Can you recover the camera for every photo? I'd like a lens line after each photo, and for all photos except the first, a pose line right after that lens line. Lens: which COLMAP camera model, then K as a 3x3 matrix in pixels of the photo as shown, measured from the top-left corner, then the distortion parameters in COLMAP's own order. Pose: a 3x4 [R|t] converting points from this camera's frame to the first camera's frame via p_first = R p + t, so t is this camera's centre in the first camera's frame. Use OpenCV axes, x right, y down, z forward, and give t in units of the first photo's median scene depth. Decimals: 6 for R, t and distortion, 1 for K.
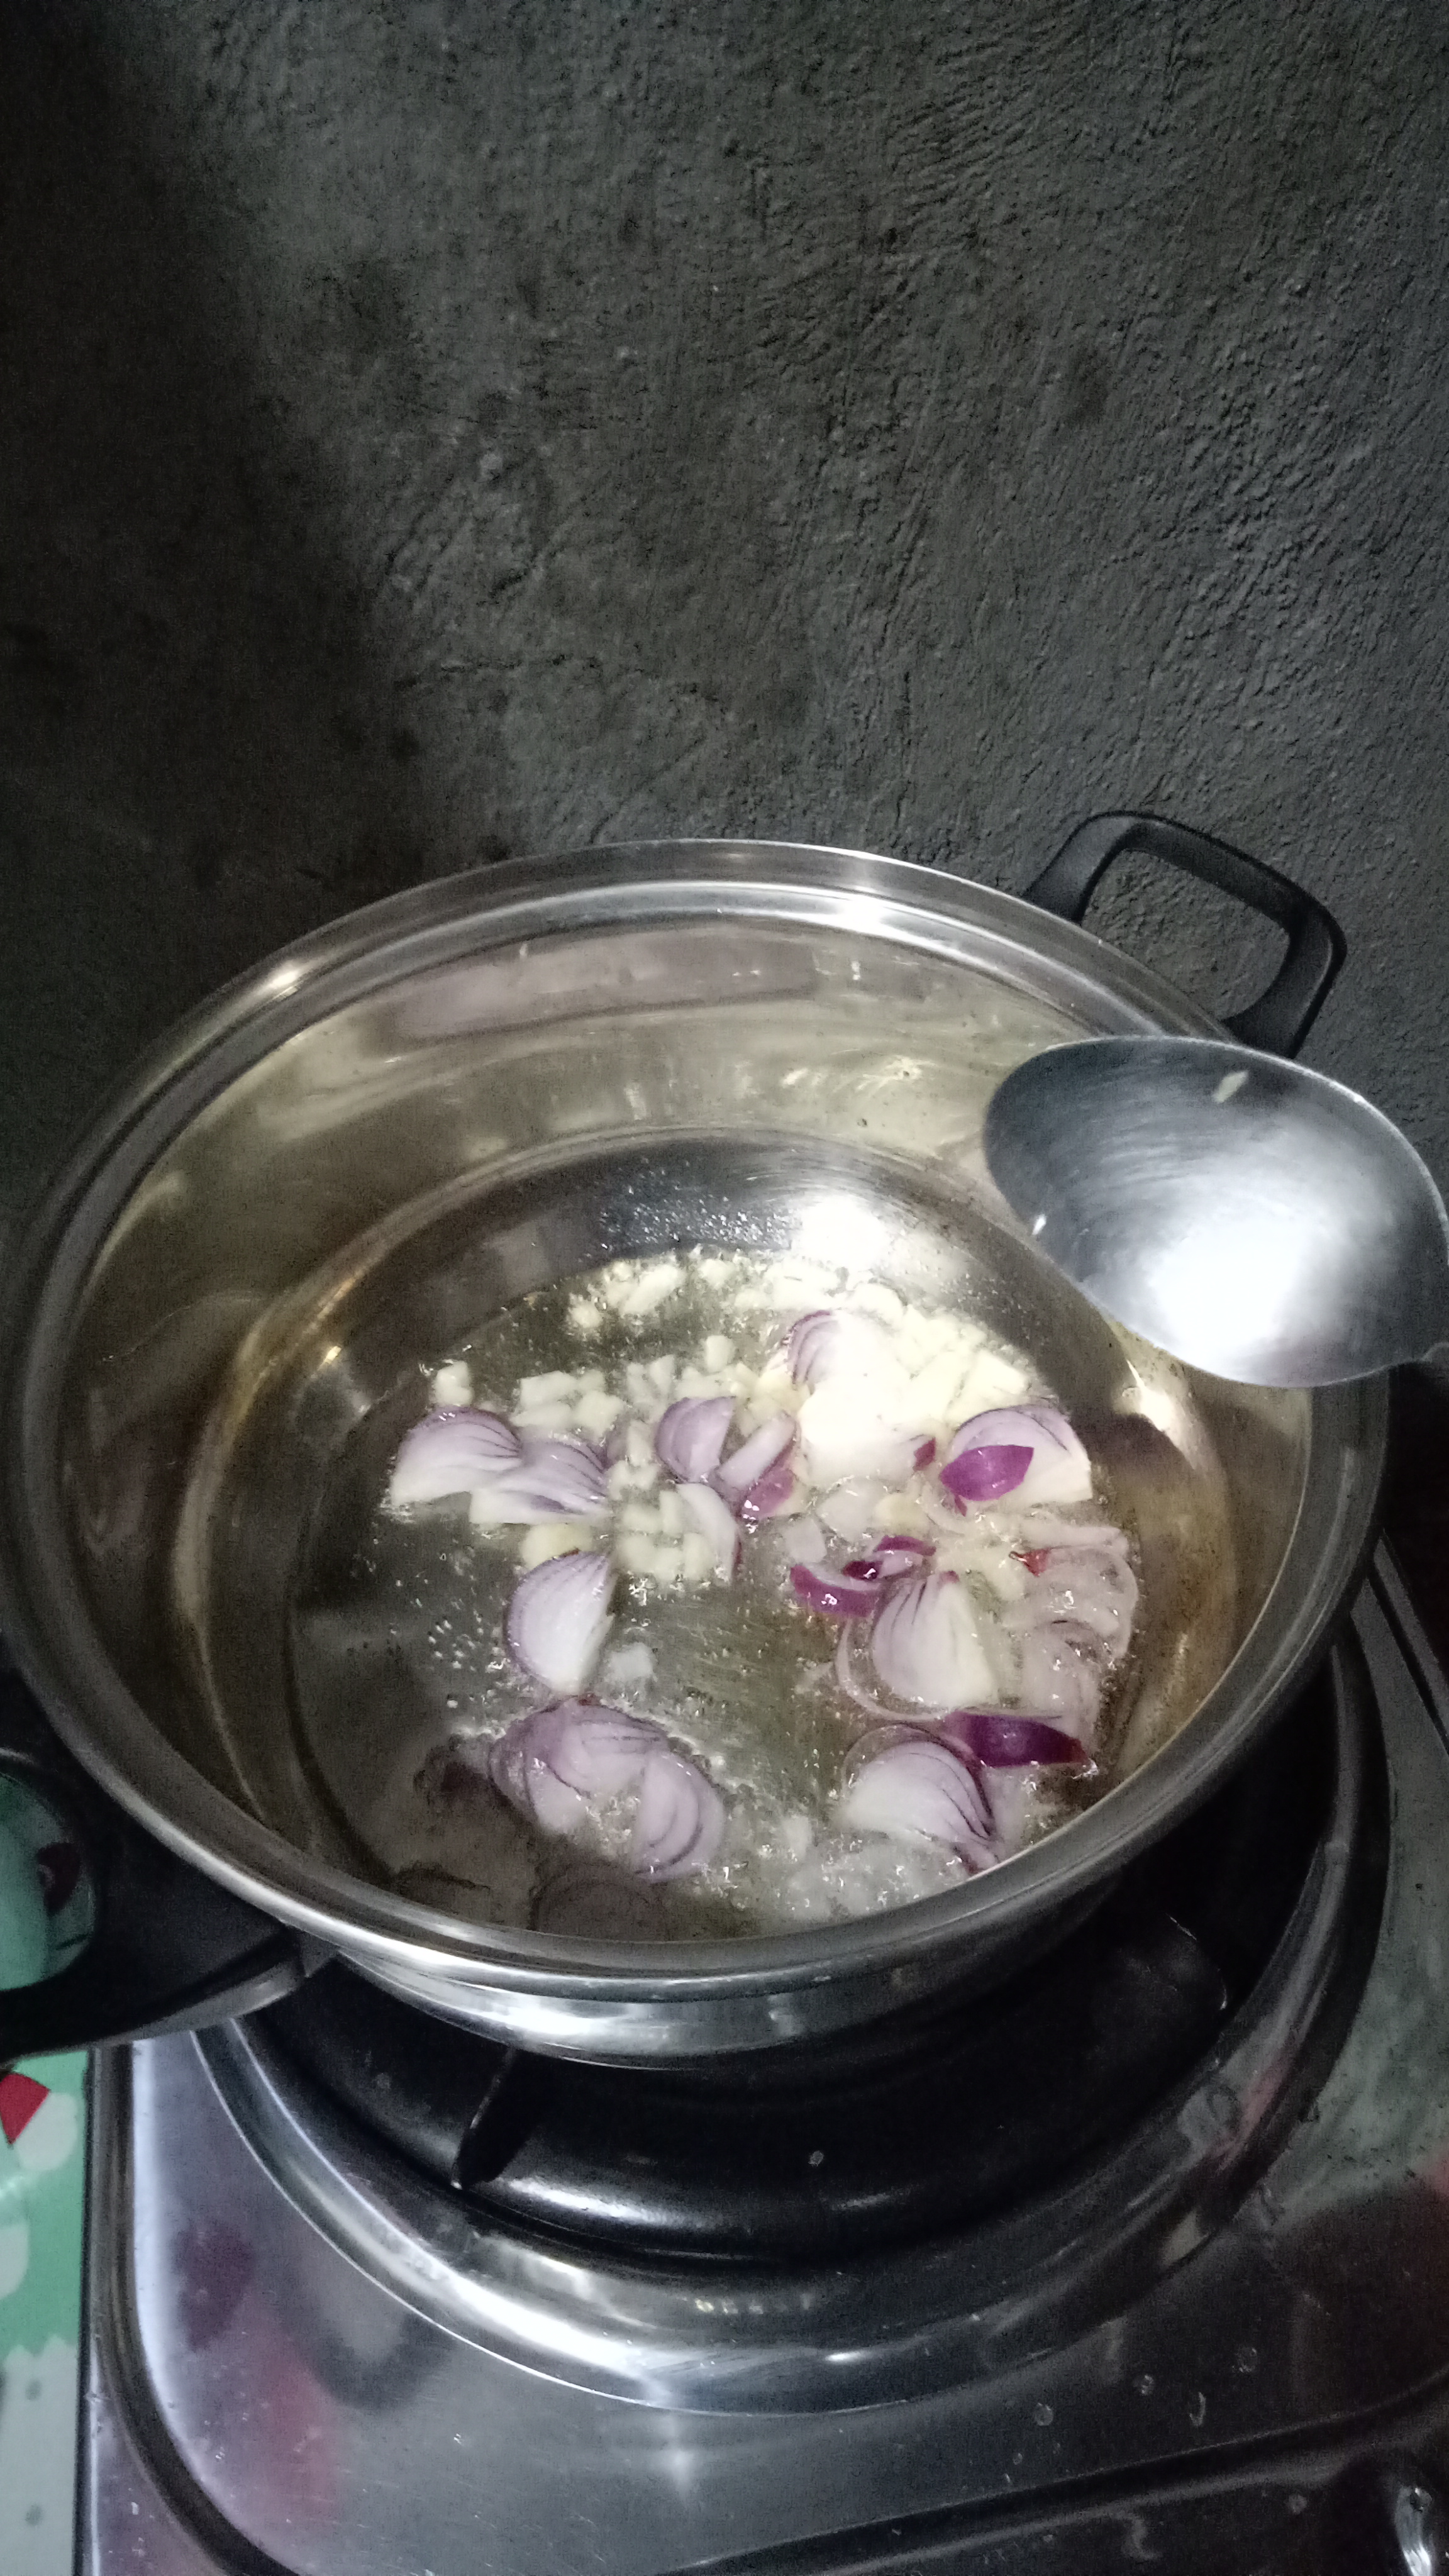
lens RADIAL K [[2013.4, 0, 695.7], [0, 2013.4, 1292.4], [0, 0, 1]] dist [-0.031969, 0.019196]
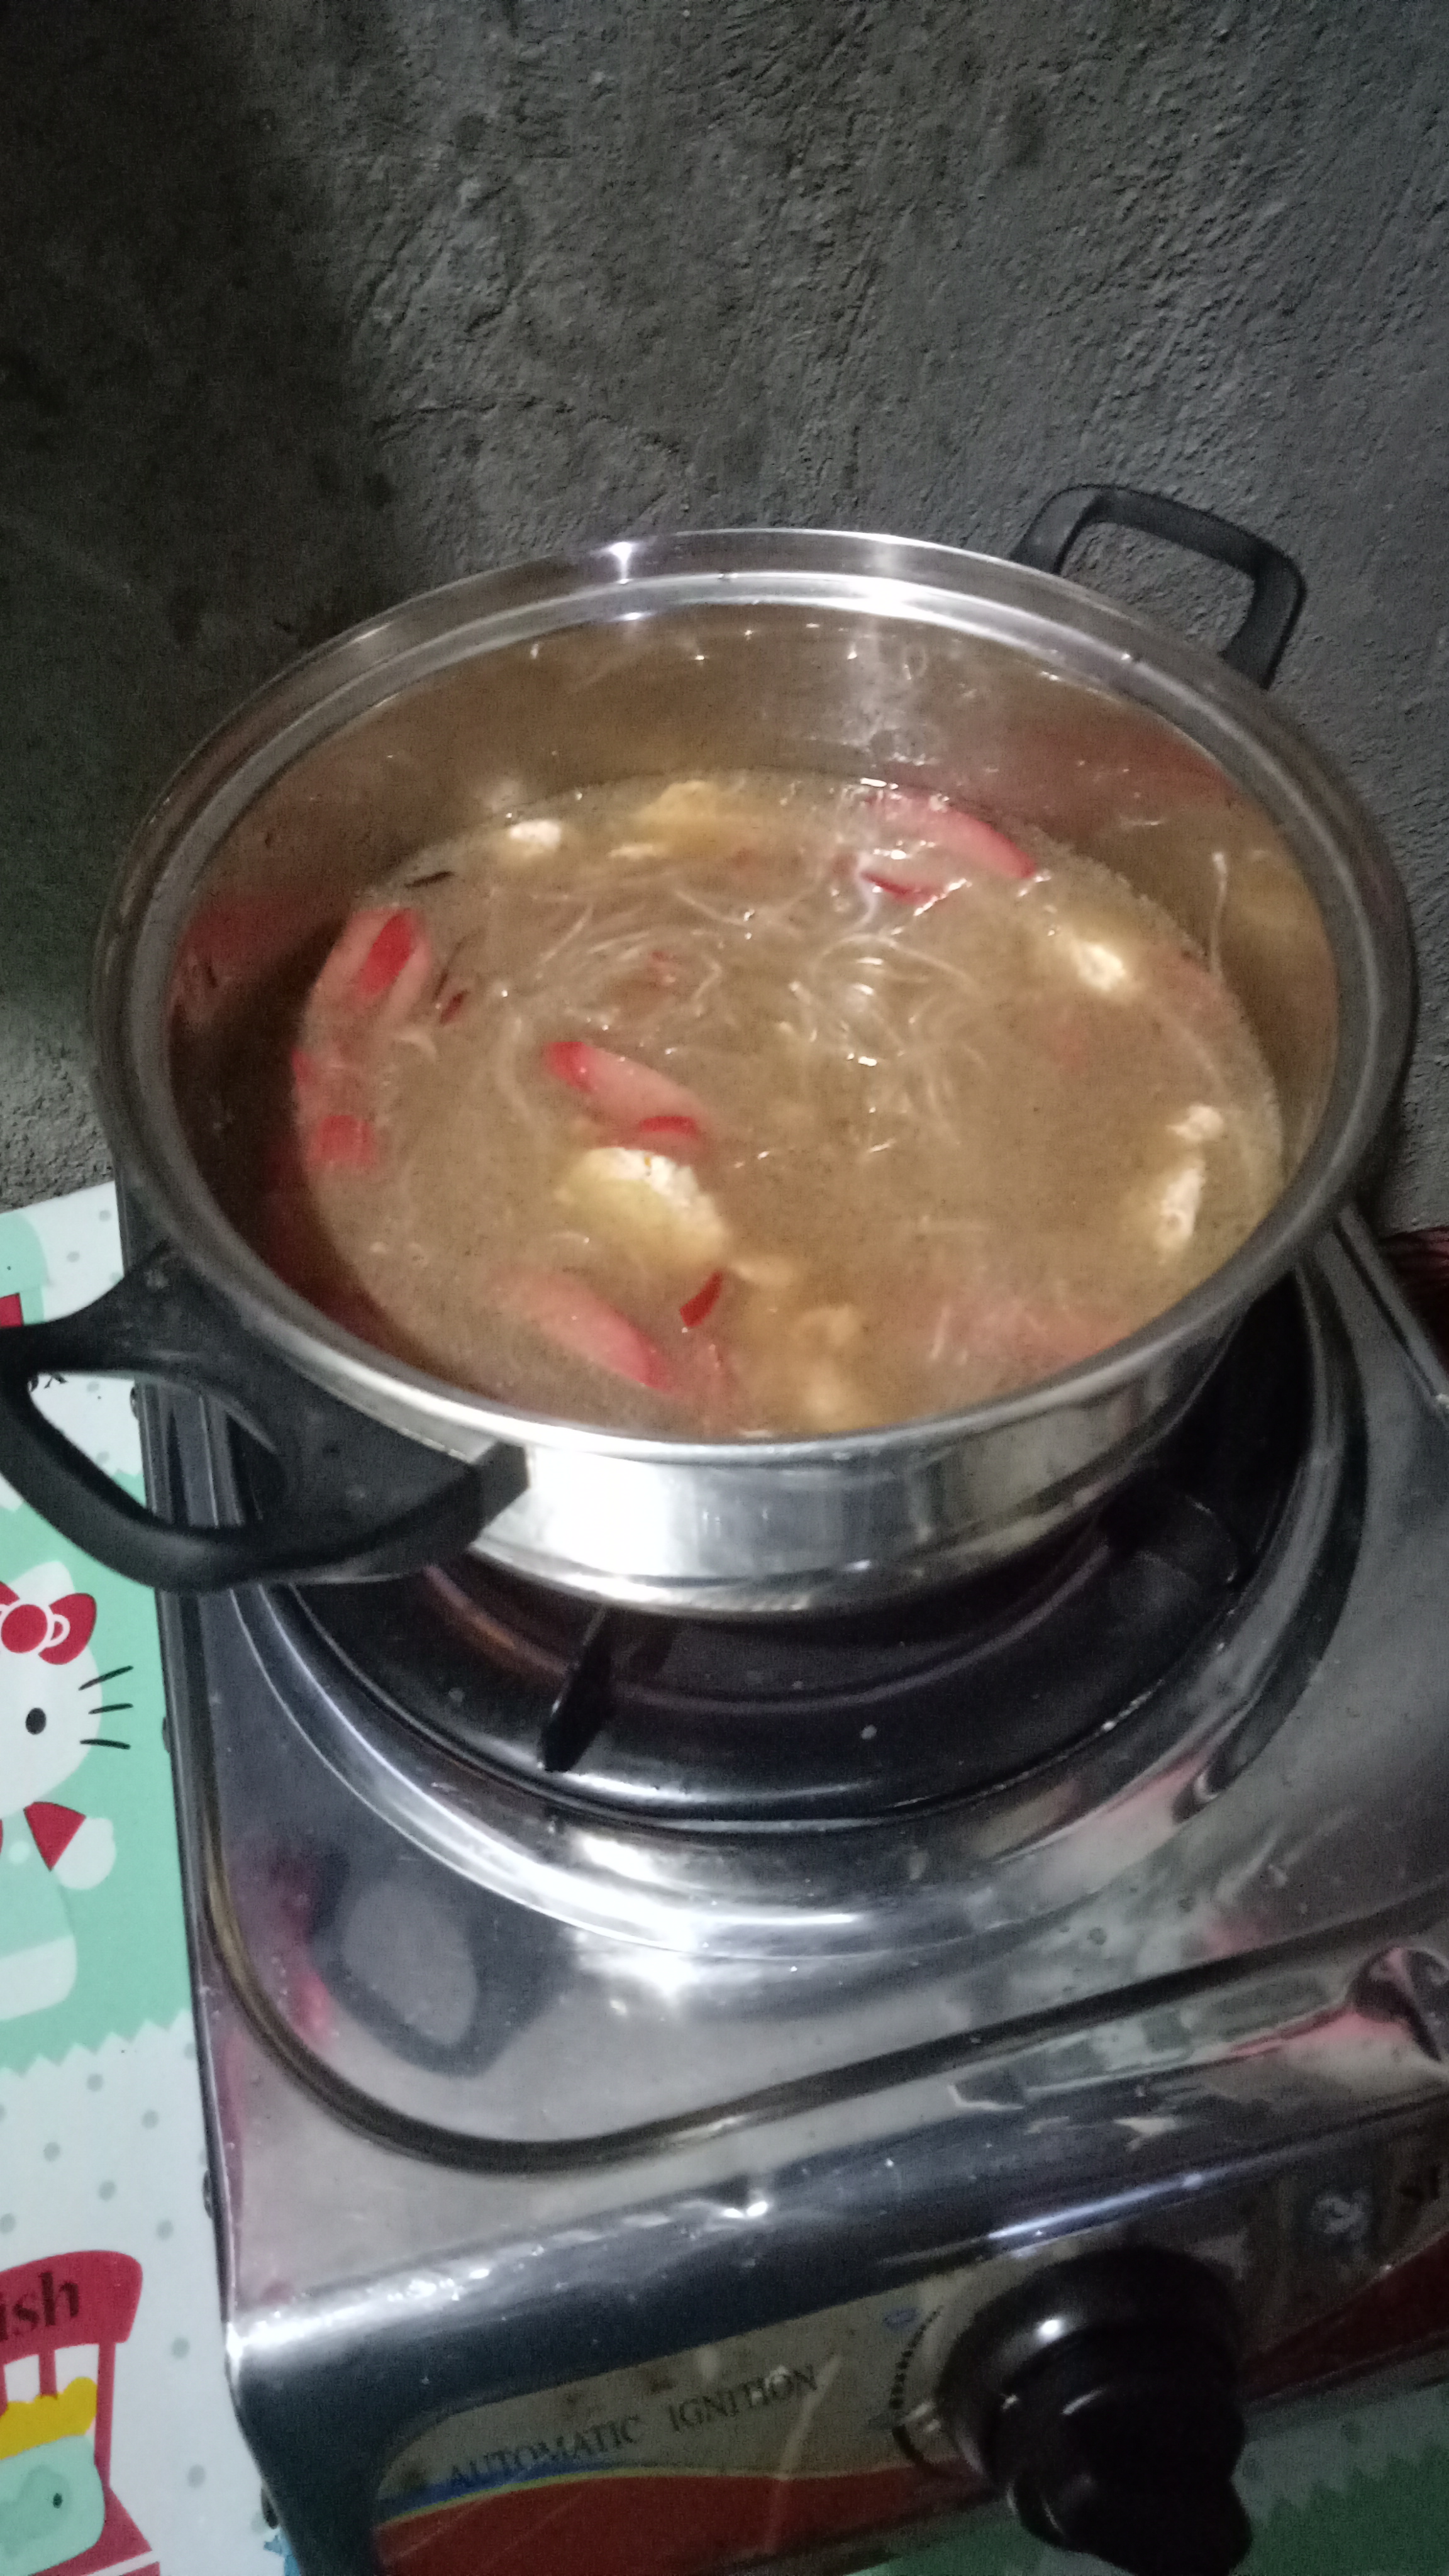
lens RADIAL K [[2013.4, 0, 726.7], [0, 2013.4, 1321.8], [0, 0, 1]] dist [-0.031969, 0.019196]
pose [[0.995468, -0.042278, 0.085186, -0.079439], [0.039346, 0.998584, 0.035811, 0.132123], [-0.086580, -0.032297, 0.995721, -0.053837]]
